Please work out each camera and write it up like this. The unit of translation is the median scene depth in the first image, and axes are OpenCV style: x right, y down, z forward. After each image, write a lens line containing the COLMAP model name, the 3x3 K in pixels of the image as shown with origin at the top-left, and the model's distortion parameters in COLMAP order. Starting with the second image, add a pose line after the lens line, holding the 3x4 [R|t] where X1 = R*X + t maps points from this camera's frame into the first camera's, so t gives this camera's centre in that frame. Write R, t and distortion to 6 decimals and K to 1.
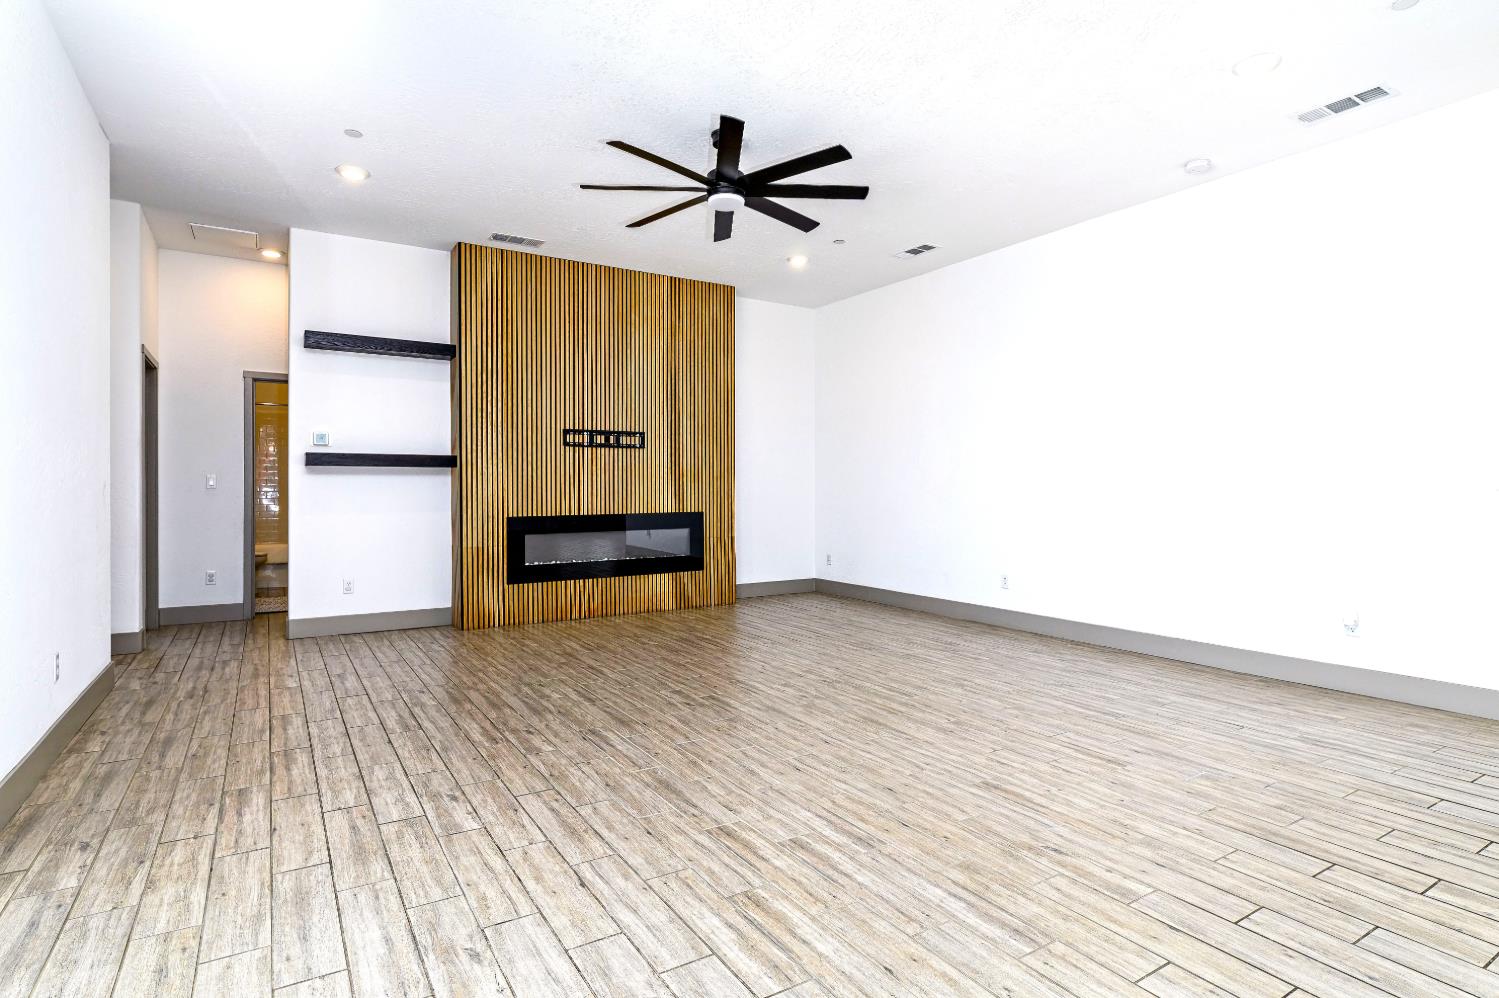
lens RADIAL K [[771.6, 0, 743.6], [0, 771.6, 491.6], [0, 0, 1]] dist [-0.002936, -0.000104]
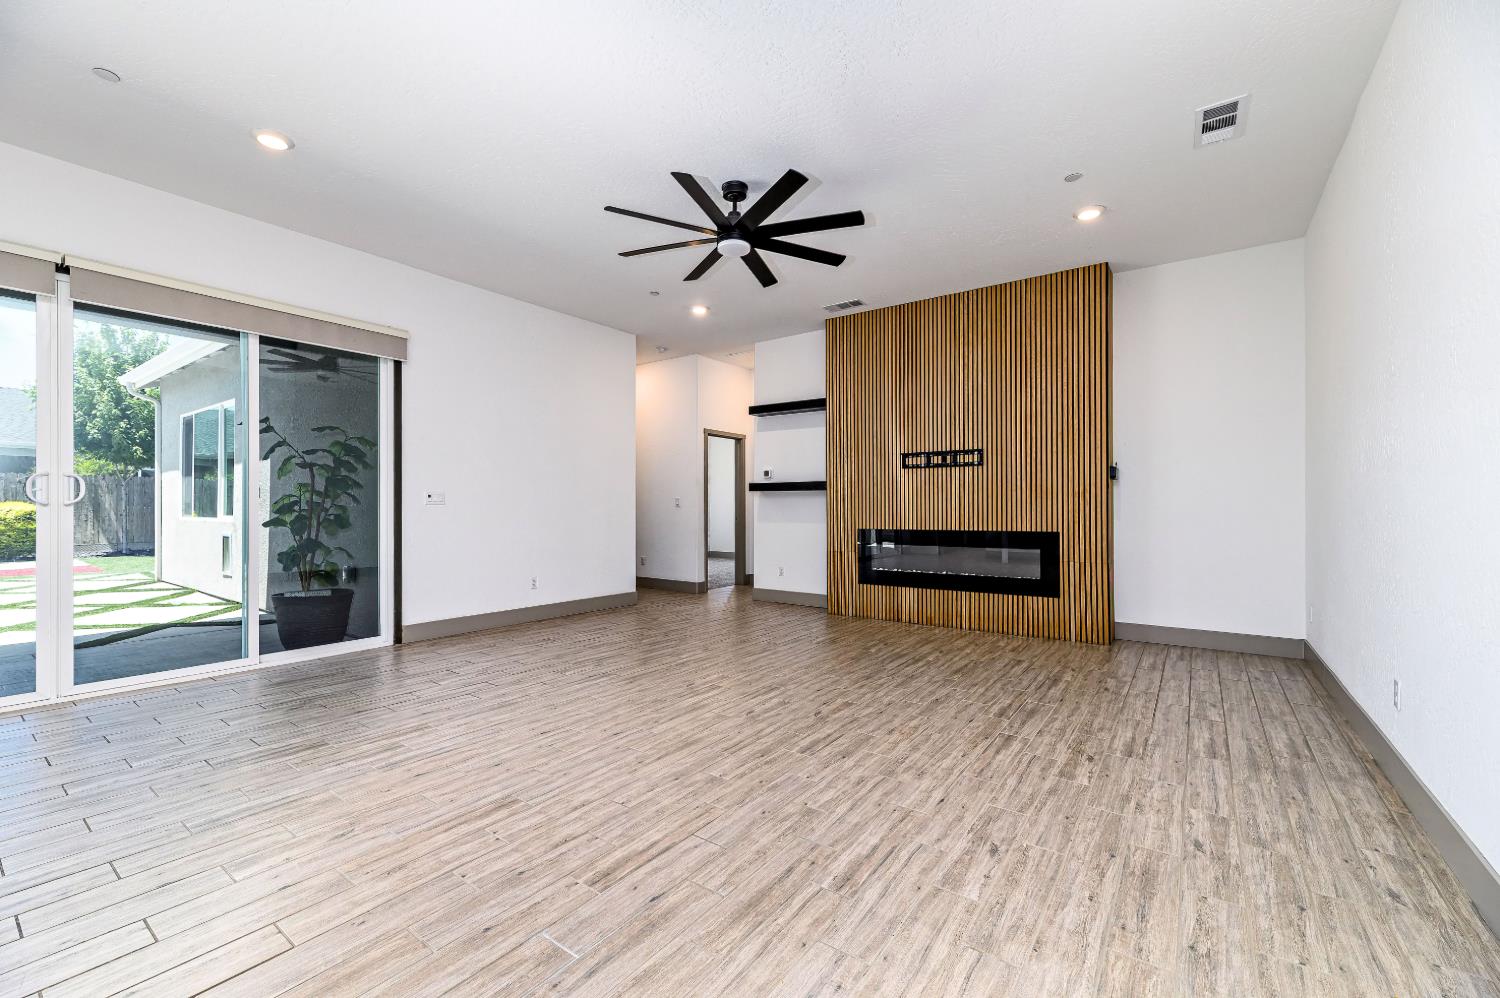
lens RADIAL K [[619.7, 0, 743.7], [0, 619.7, 505.7], [0, 0, 1]] dist [-0.000210, -0.000005]
pose [[0.363815, -0.002313, -0.931468, 0.557508], [-0.002651, 0.999990, -0.003518, -0.000297], [0.931467, 0.003750, 0.363806, 0.470131]]
